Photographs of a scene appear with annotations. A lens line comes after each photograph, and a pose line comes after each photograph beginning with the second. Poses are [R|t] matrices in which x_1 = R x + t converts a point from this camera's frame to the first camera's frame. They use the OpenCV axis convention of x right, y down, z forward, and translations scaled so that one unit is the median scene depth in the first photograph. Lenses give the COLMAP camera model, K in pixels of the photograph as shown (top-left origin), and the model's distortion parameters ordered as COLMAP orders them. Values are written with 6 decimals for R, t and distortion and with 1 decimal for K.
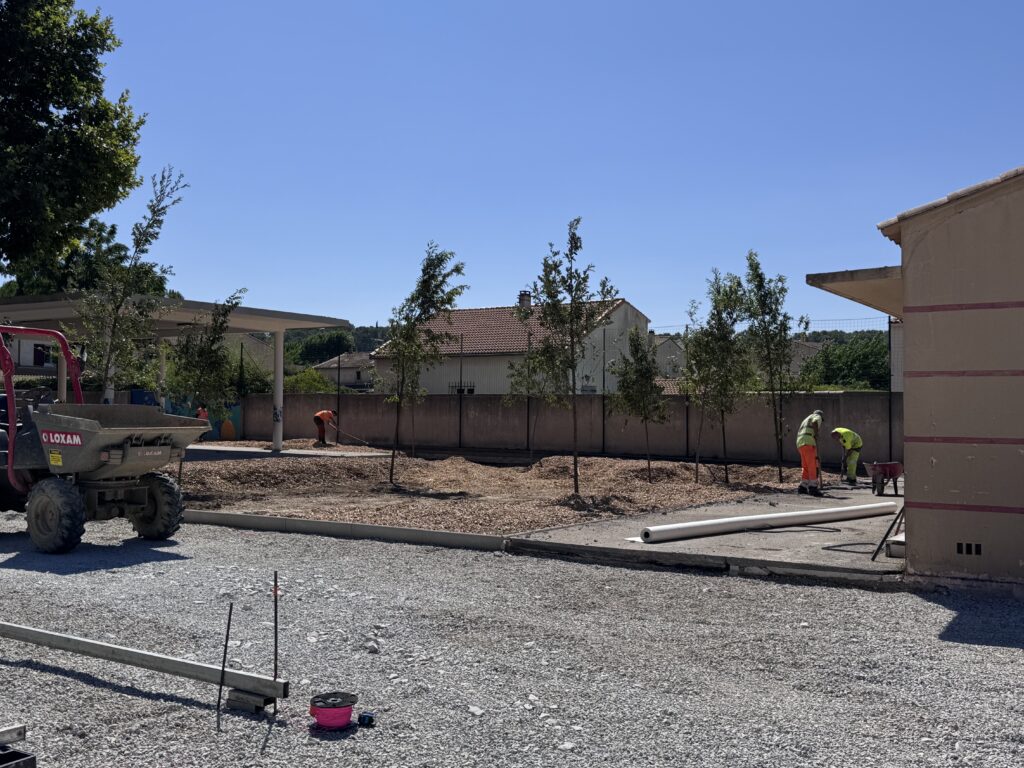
lens RADIAL K [[987.0, 0, 512.0], [0, 987.0, 384.0], [0, 0, 1]] dist [0.213521, -0.390239]
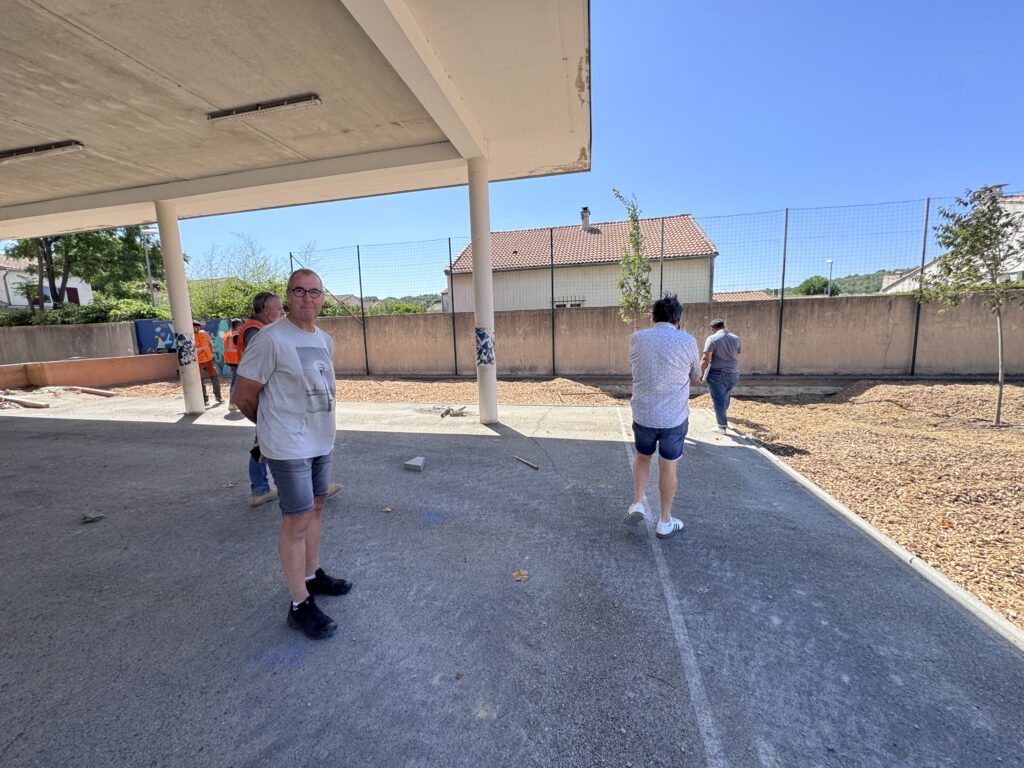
lens RADIAL K [[454.1, 0, 512.0], [0, 454.1, 384.0], [0, 0, 1]] dist [-0.000608, -0.000049]
pose [[0.945078, -0.083832, 0.315912, -0.426962], [0.033681, 0.986381, 0.160991, 0.017196], [-0.325106, -0.141509, 0.935030, 1.120448]]
